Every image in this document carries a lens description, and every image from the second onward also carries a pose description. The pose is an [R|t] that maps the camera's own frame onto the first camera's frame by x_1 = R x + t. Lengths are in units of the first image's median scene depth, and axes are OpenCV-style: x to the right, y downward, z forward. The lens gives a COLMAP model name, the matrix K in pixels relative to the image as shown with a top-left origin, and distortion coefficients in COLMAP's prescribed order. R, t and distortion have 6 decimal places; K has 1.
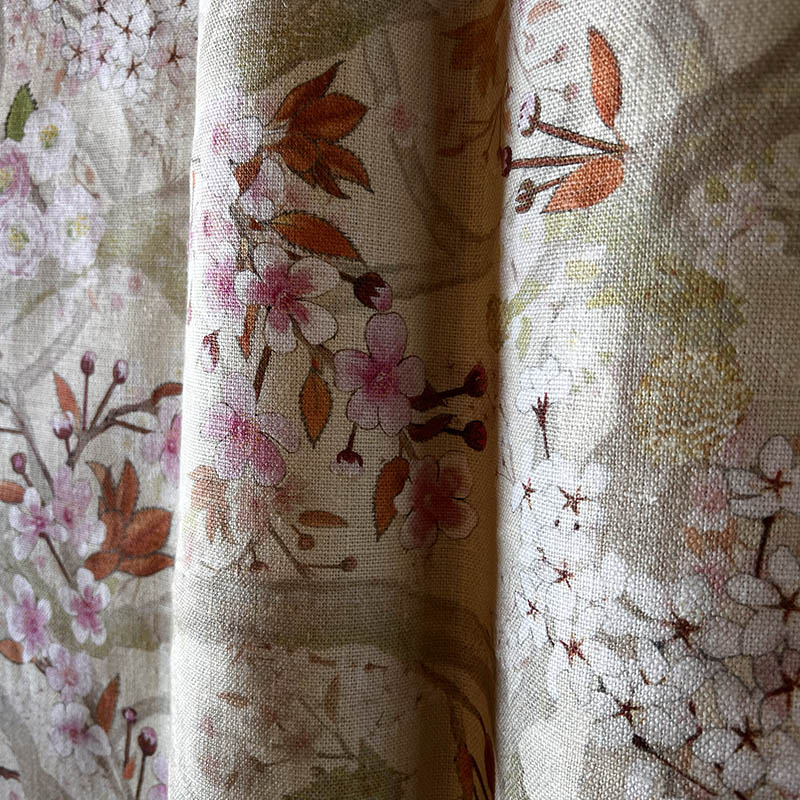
lens RADIAL K [[827.1, 0, 373.4], [0, 827.1, 400.3], [0, 0, 1]] dist [0.010511, -0.010497]
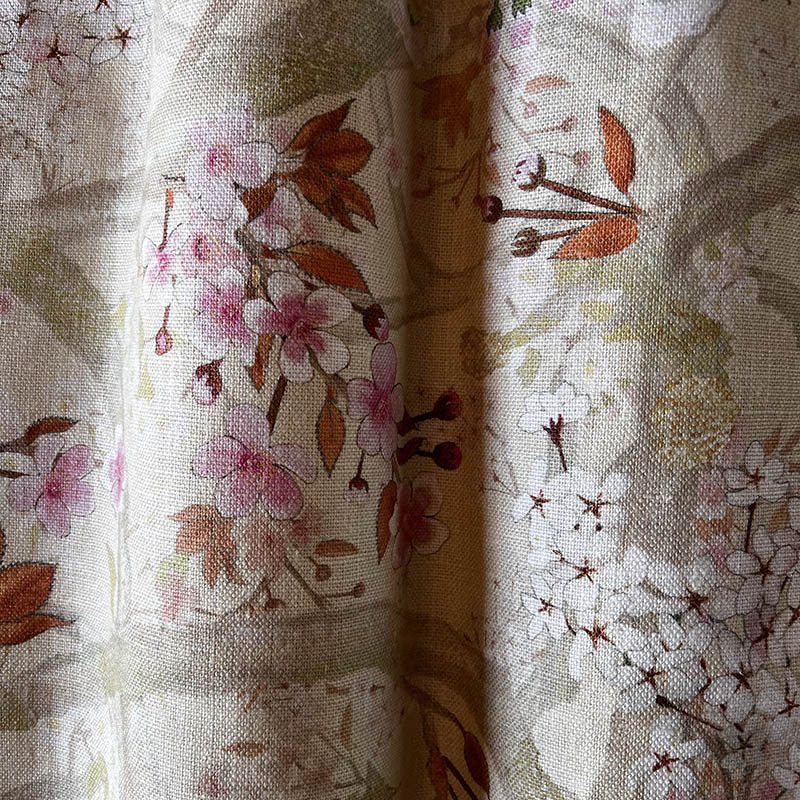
lens RADIAL K [[818.2, 0, 419.4], [0, 818.2, 401.3], [0, 0, 1]] dist [0.018554, -0.018001]
pose [[0.891670, -0.026090, 0.451934, -0.432053], [0.037682, 0.999151, -0.016666, -0.014064], [-0.451115, 0.031890, 0.891896, 0.065594]]
